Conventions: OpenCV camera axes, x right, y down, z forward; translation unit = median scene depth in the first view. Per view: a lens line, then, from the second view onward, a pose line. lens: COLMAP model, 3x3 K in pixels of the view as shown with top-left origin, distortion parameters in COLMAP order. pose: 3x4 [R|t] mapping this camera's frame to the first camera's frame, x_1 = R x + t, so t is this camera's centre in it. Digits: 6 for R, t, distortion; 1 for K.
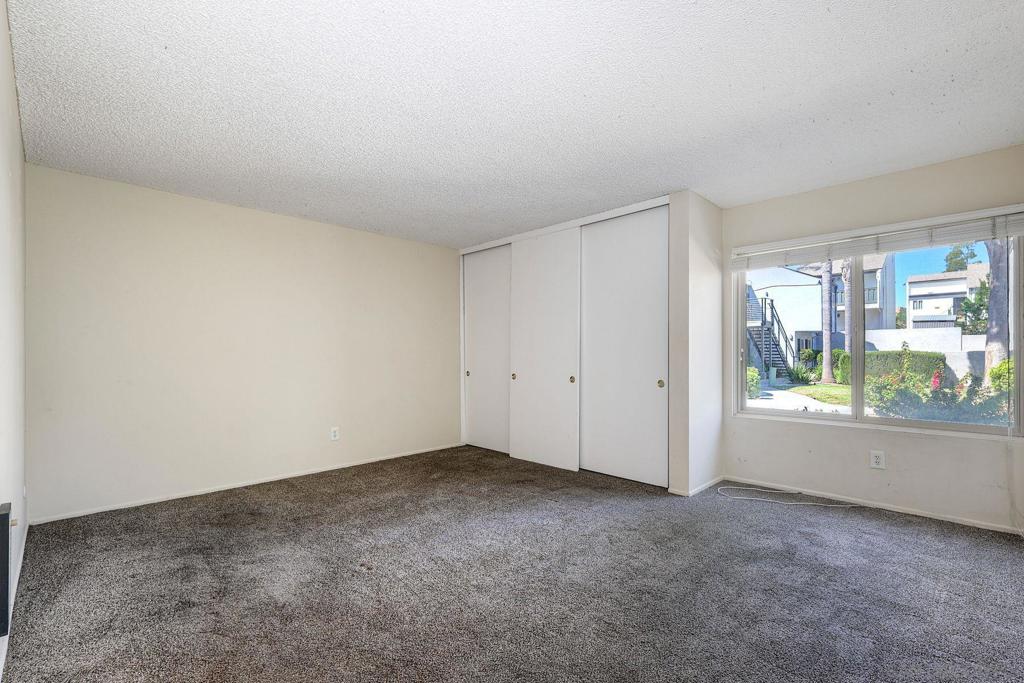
lens RADIAL K [[454.5, 0, 514.3], [0, 454.5, 339.1], [0, 0, 1]] dist [0.002191, 0.000109]
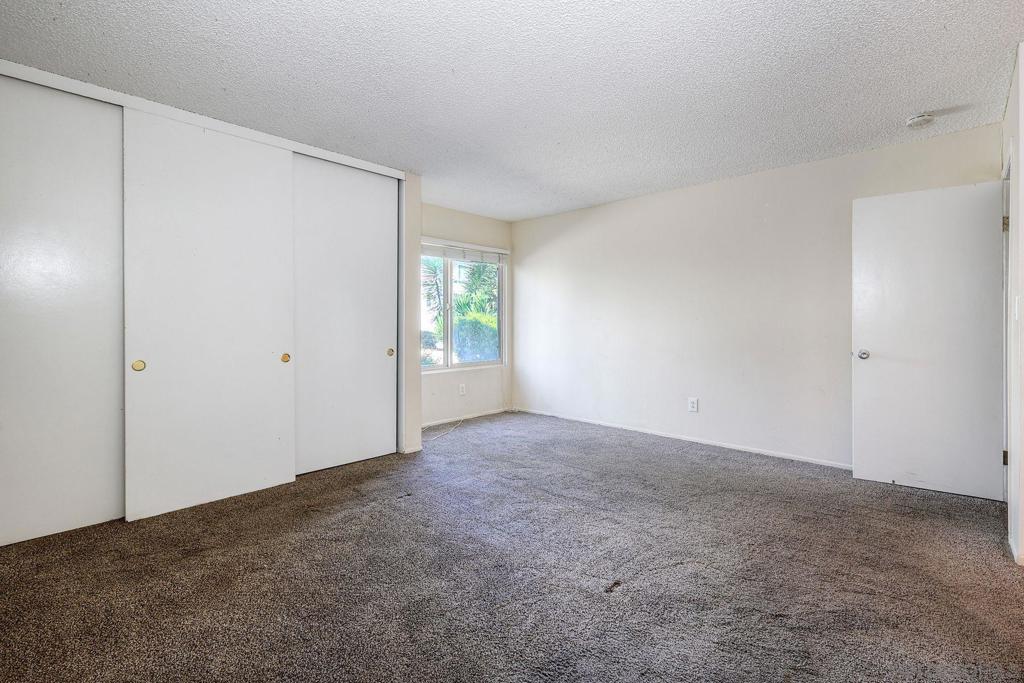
lens RADIAL K [[463.8, 0, 512.6], [0, 463.8, 326.6], [0, 0, 1]] dist [0.021480, 0.000187]
pose [[-0.037353, -0.001867, 0.999300, -0.749907], [-0.027349, 0.999626, 0.000845, 0.033783], [-0.998928, -0.027298, -0.037390, 0.801685]]
